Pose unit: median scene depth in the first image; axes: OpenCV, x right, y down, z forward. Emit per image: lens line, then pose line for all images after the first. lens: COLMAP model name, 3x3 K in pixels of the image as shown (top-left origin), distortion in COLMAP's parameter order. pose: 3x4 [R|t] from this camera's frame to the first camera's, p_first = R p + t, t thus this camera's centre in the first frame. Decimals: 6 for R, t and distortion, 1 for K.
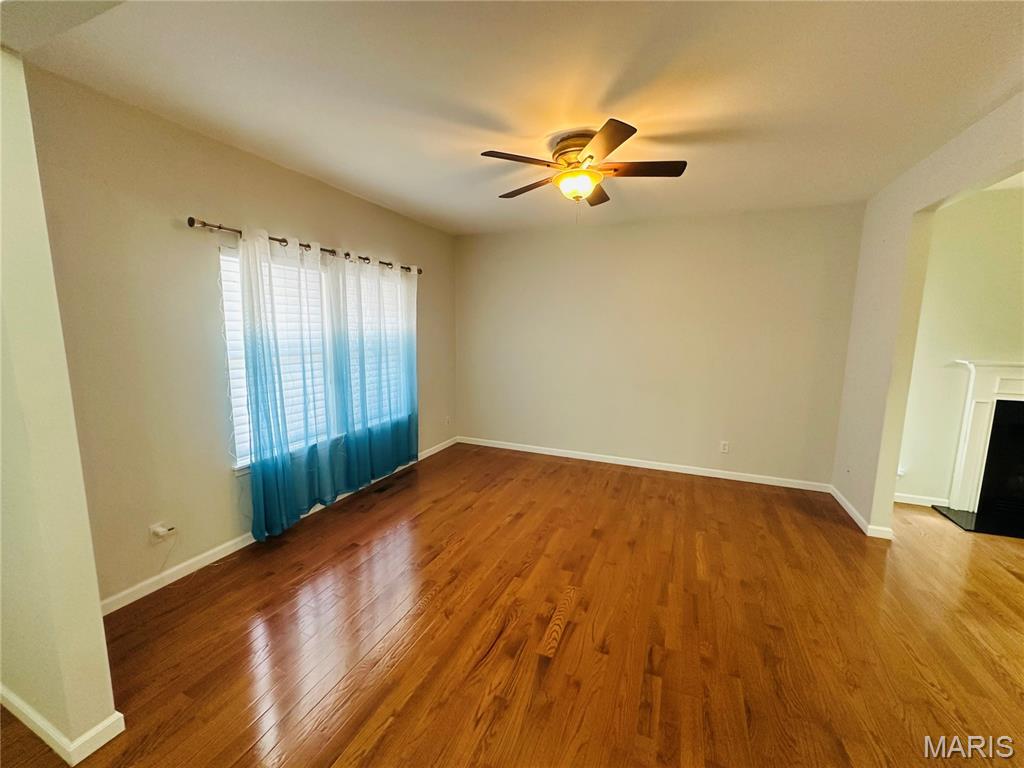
lens RADIAL K [[408.8, 0, 510.0], [0, 408.8, 385.1], [0, 0, 1]] dist [-0.002561, -0.000309]
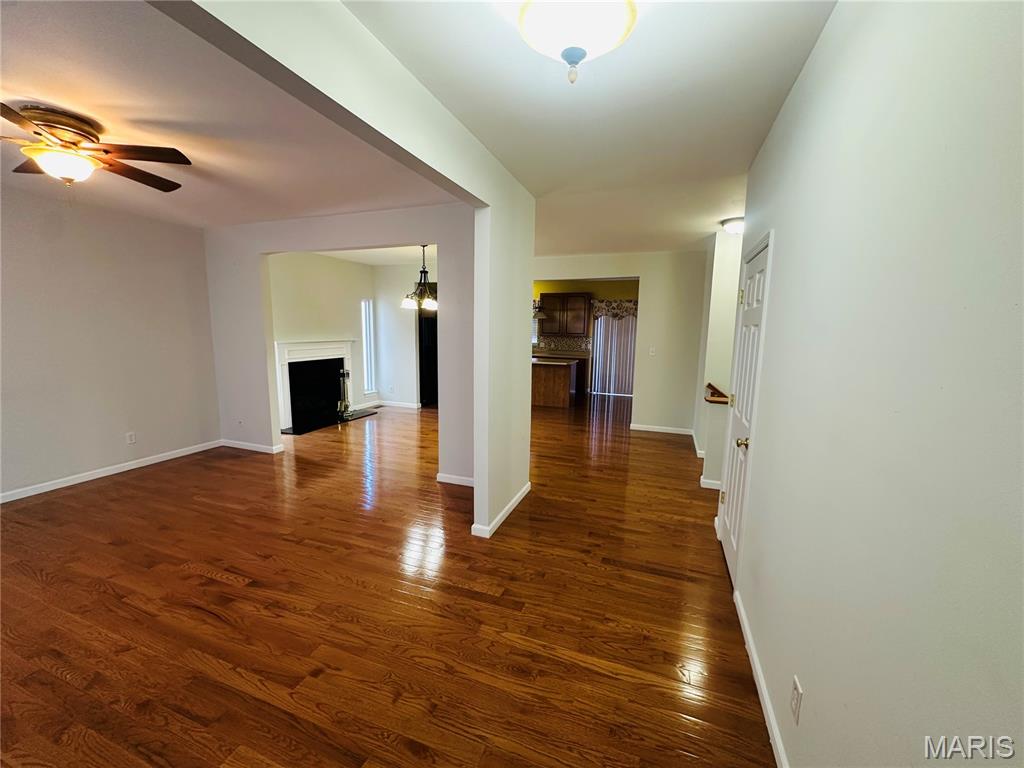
lens RADIAL K [[408.8, 0, 511.9], [0, 408.8, 383.3], [0, 0, 1]] dist [-0.002561, -0.000309]
pose [[-0.052553, -0.144337, 0.988132, -0.736453], [0.127273, 0.980462, 0.149986, -0.020519], [-0.990475, 0.133645, -0.033156, 0.097439]]
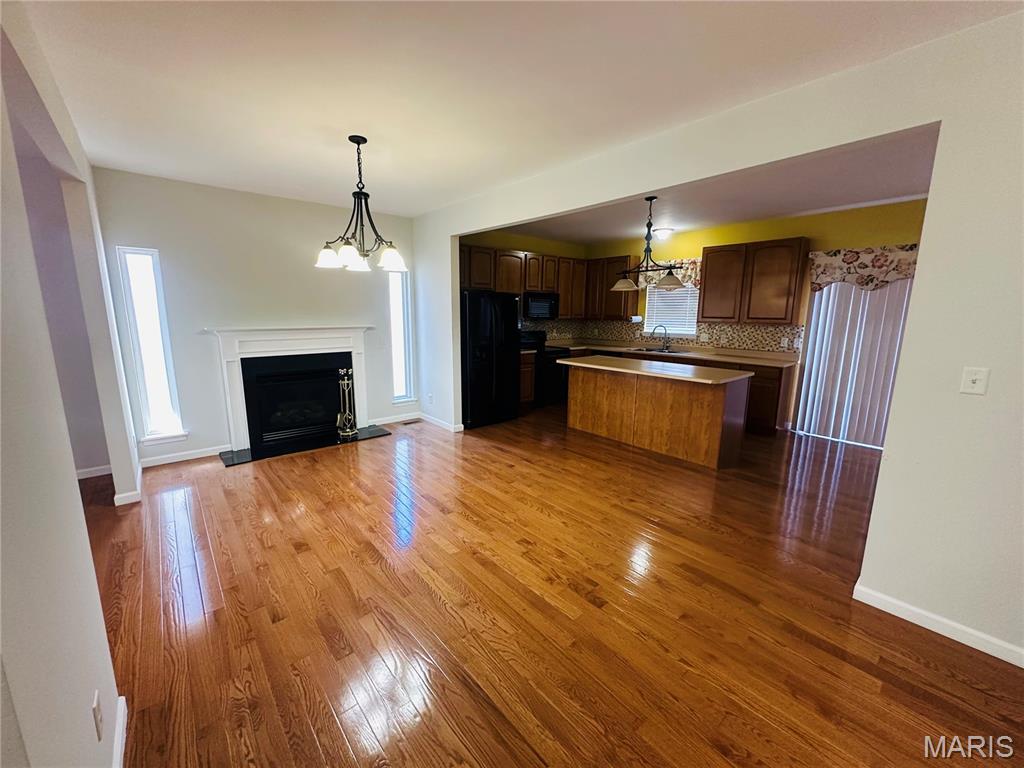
lens RADIAL K [[408.8, 0, 511.6], [0, 408.8, 383.1], [0, 0, 1]] dist [-0.002561, -0.000309]
pose [[0.431985, -0.164122, 0.886822, 0.467701], [0.123325, 0.984816, 0.122184, 0.068677], [-0.893409, 0.056585, 0.445666, -0.354726]]
